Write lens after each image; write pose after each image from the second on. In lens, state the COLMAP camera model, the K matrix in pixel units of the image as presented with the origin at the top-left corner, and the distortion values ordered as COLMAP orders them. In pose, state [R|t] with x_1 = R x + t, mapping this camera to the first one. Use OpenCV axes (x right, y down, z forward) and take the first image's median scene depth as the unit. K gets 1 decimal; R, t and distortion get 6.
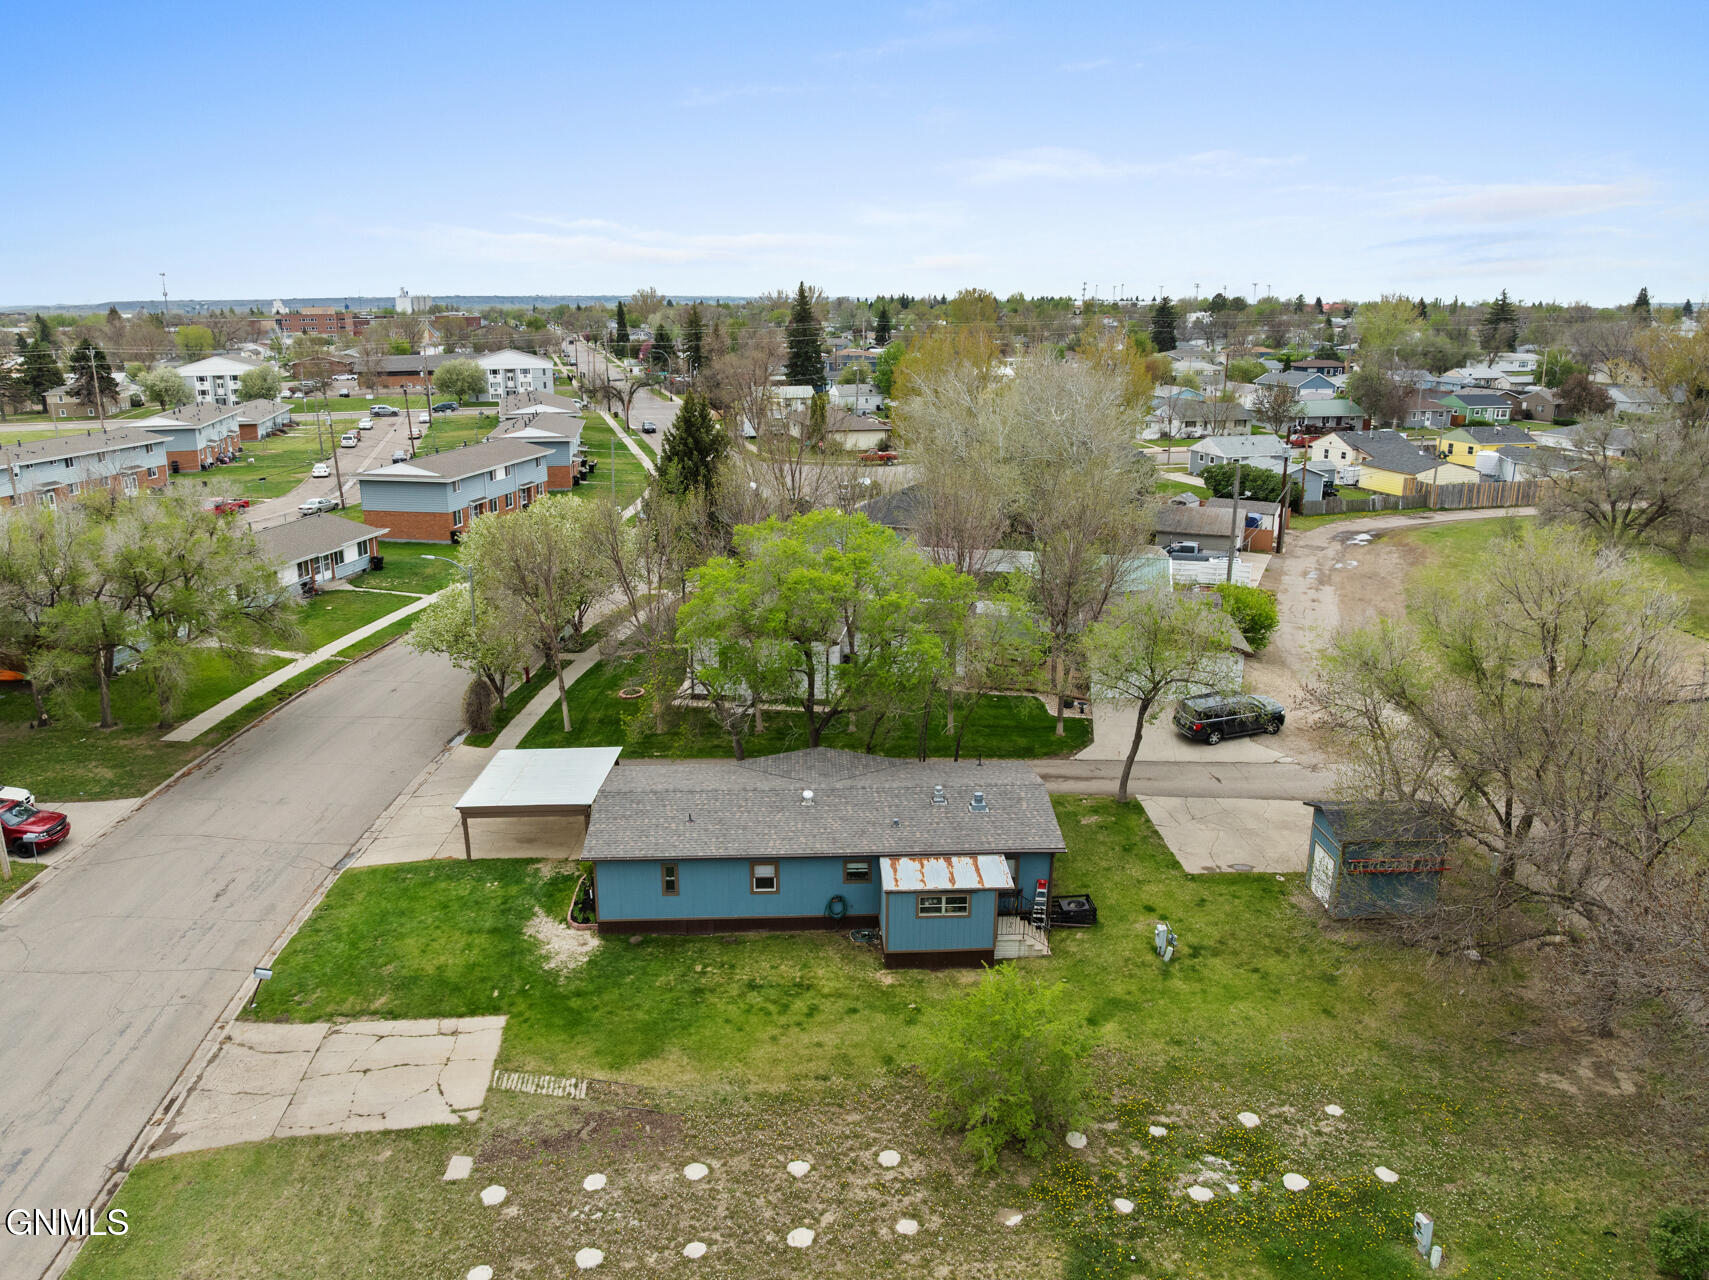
lens RADIAL K [[1220.9, 0, 859.2], [0, 1220.9, 629.7], [0, 0, 1]] dist [-0.044689, 0.003606]
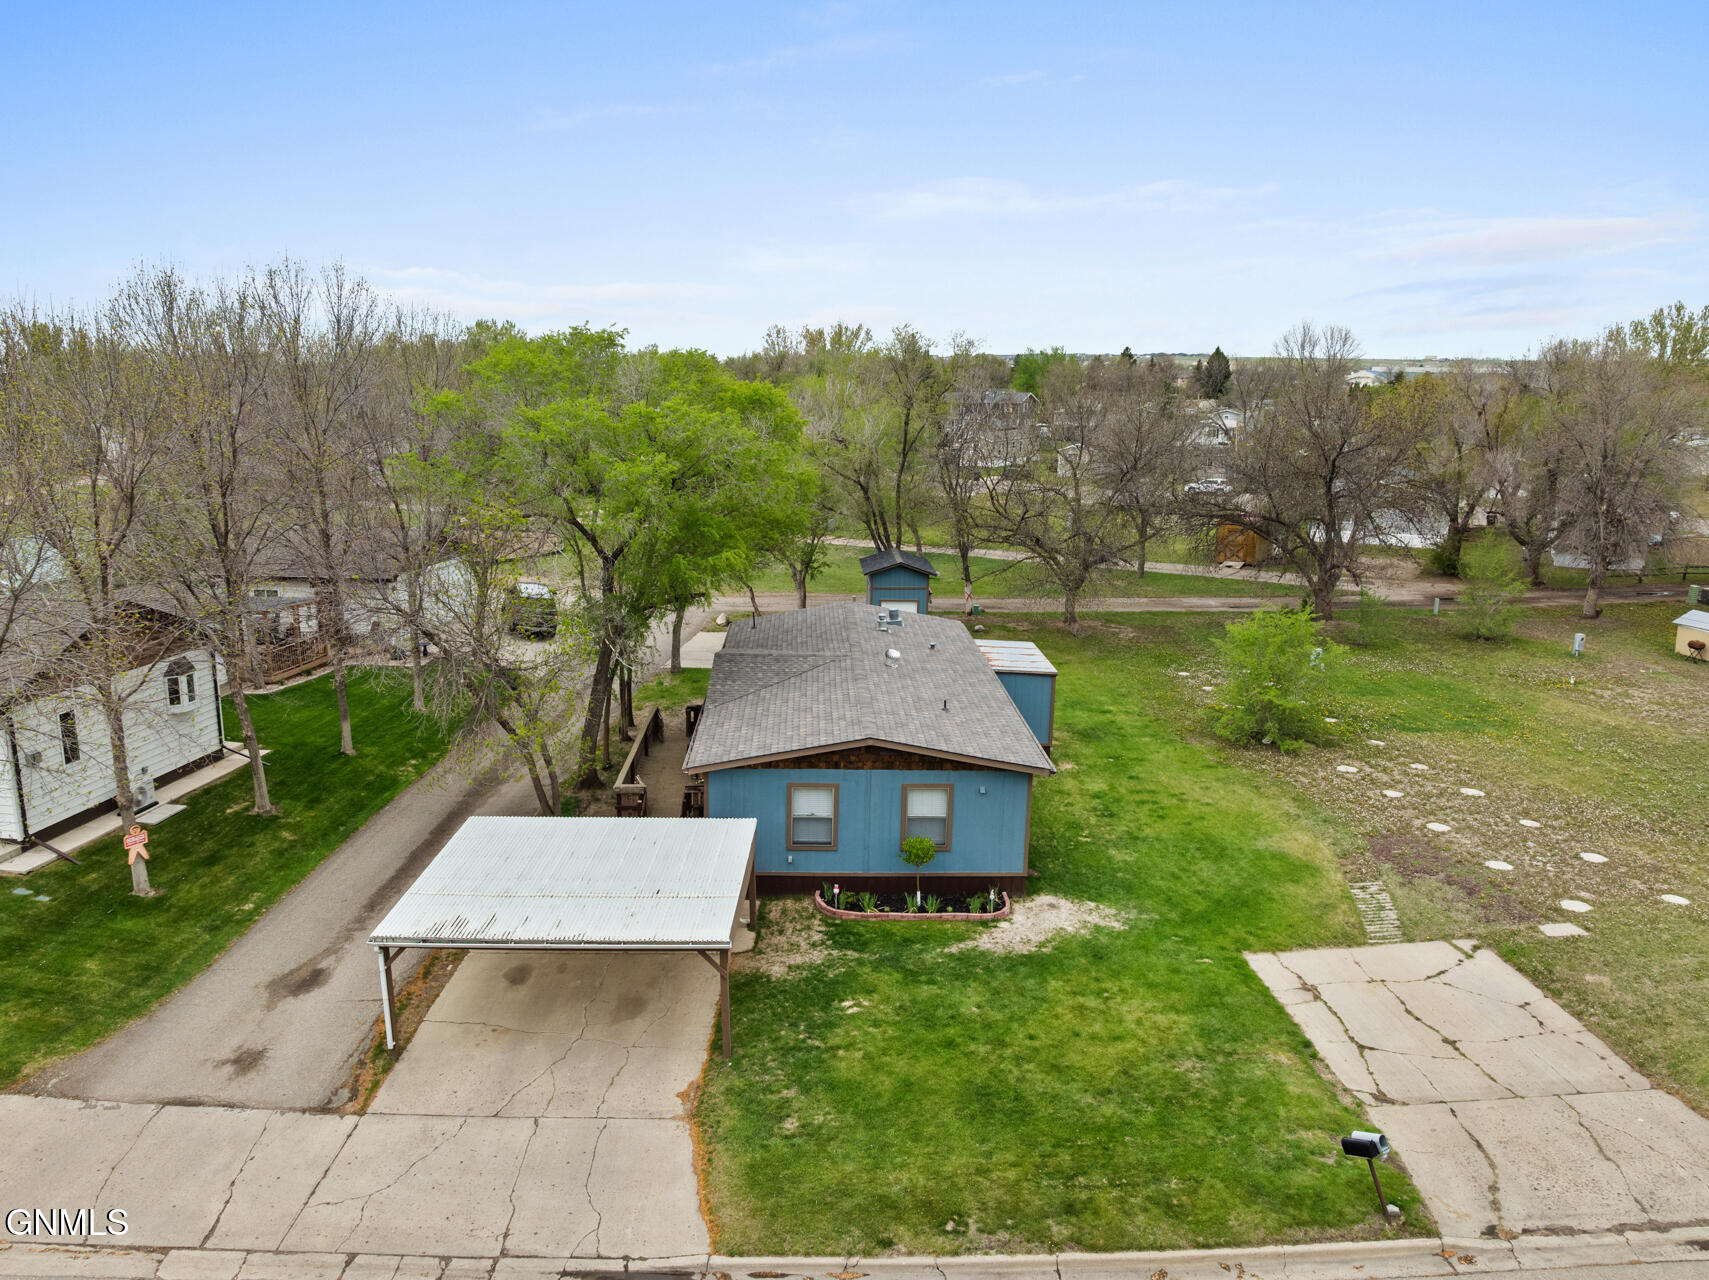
lens RADIAL K [[1198.9, 0, 838.7], [0, 1198.9, 638.9], [0, 0, 1]] dist [-0.041527, 0.003563]
pose [[0.022958, -0.213292, 0.976719, -0.996562], [0.264769, 0.943388, 0.199790, -0.044639], [-0.964039, 0.254018, 0.078131, 1.229940]]
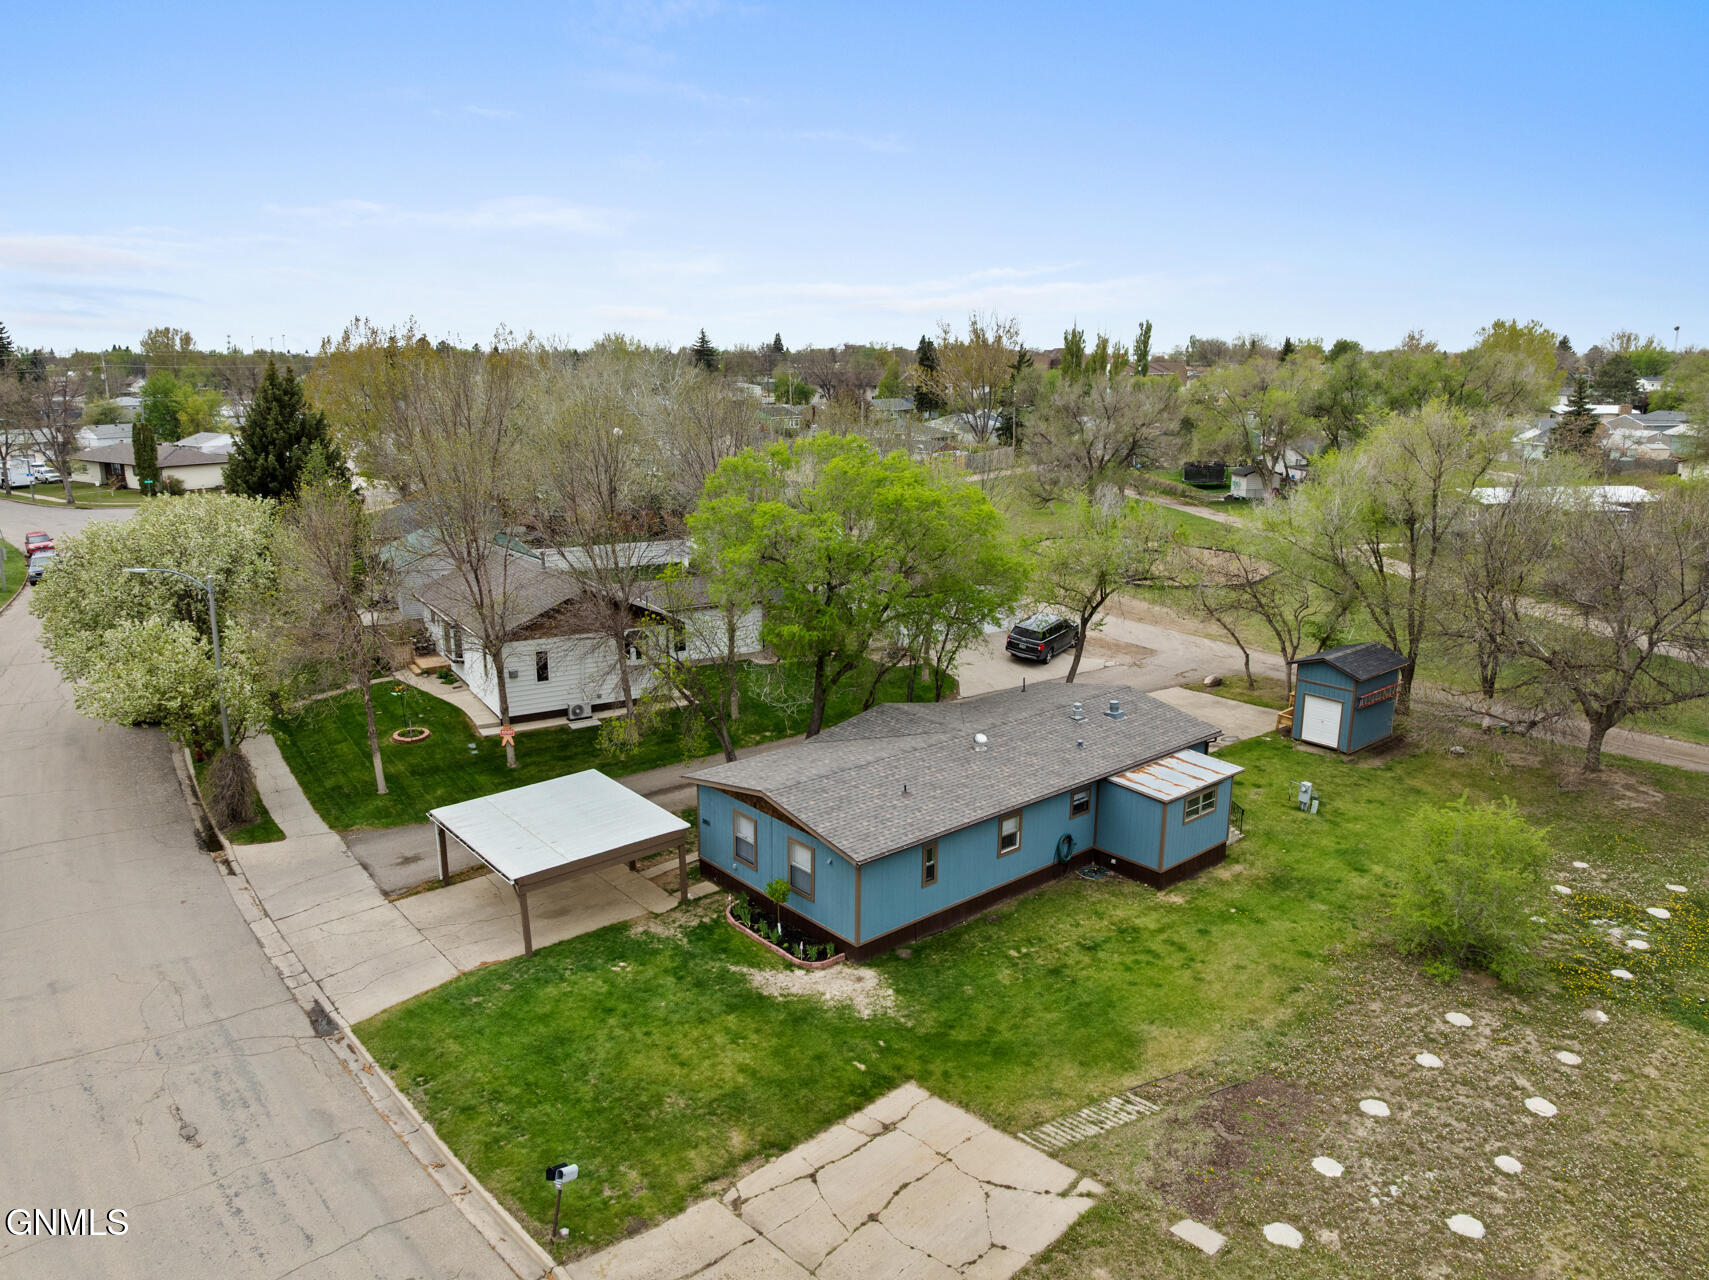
lens RADIAL K [[1205.3, 0, 867.8], [0, 1205.3, 644.3], [0, 0, 1]] dist [-0.058137, 0.032649]
pose [[0.776800, -0.145265, 0.612764, -0.773217], [0.164202, 0.986094, 0.025611, 0.045529], [-0.607964, 0.080723, 0.789851, 0.478589]]
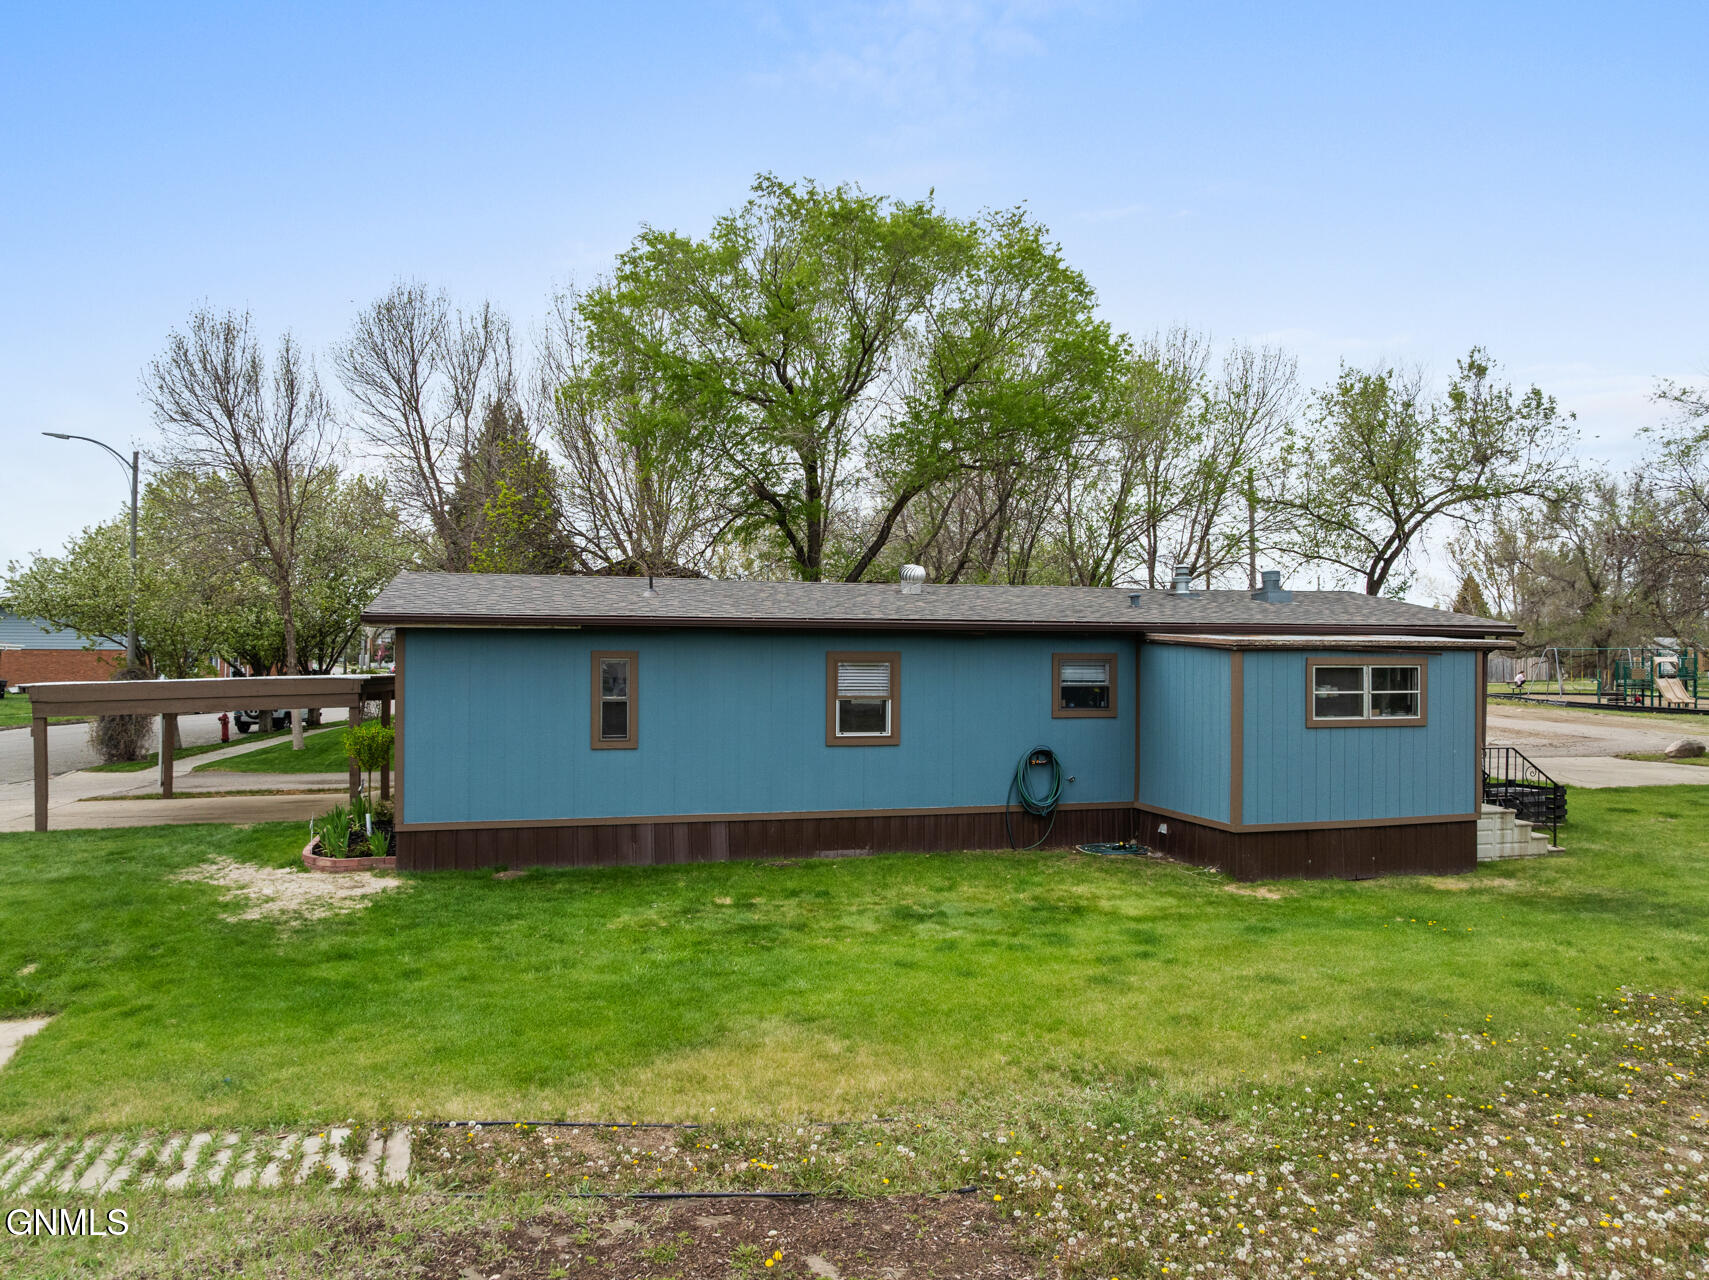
lens RADIAL K [[1220.9, 0, 859.2], [0, 1220.9, 629.7], [0, 0, 1]] dist [-0.044689, 0.003606]
pose [[0.976930, 0.005205, 0.213496, -0.193889], [0.057443, 0.956456, -0.286169, 0.353011], [-0.205689, 0.291830, 0.934092, 0.766241]]
